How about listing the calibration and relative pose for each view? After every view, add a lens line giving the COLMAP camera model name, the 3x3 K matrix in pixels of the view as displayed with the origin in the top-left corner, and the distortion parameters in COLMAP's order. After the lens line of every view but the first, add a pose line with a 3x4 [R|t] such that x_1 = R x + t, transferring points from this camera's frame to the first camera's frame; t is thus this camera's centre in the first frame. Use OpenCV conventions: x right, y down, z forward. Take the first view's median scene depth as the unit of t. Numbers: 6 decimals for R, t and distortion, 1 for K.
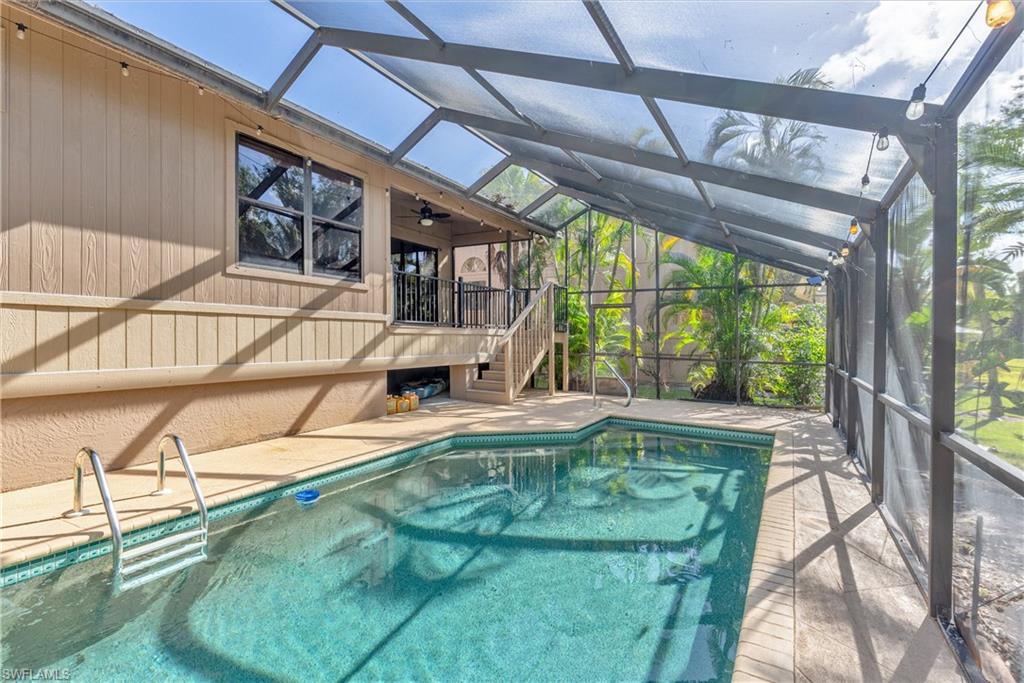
lens RADIAL K [[478.4, 0, 504.7], [0, 478.4, 341.8], [0, 0, 1]] dist [0.023190, 0.000702]
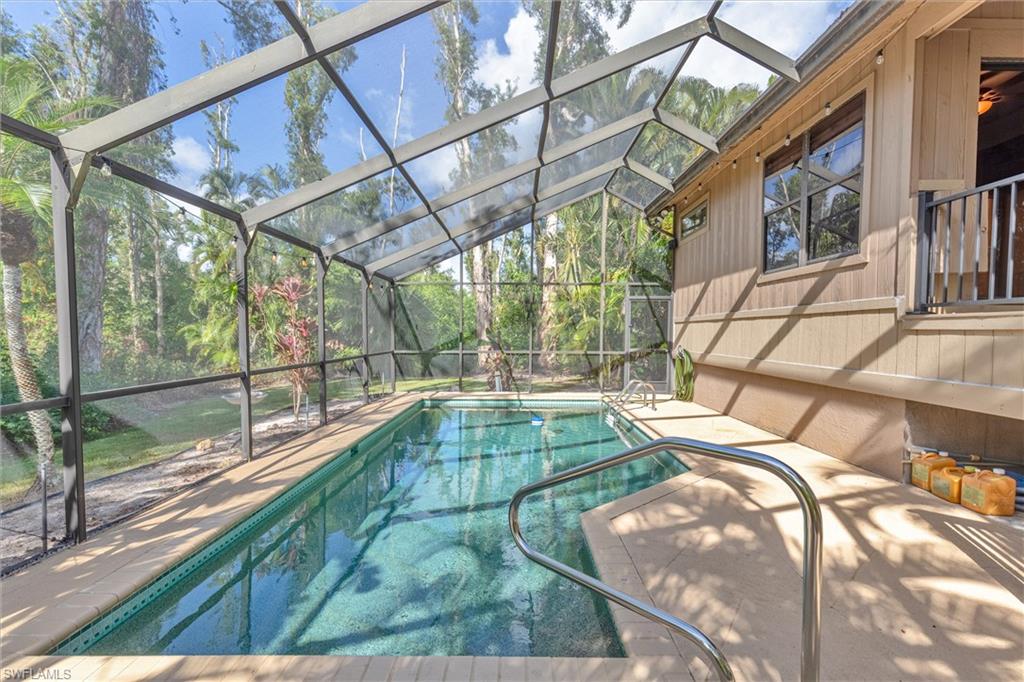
lens RADIAL K [[478.4, 0, 504.7], [0, 478.4, 341.3], [0, 0, 1]] dist [0.023190, 0.000702]
pose [[-0.856753, 0.017555, -0.515428, 0.483349], [0.006333, 0.999703, 0.023521, -0.024114], [0.515688, 0.016887, -0.856610, 1.399860]]
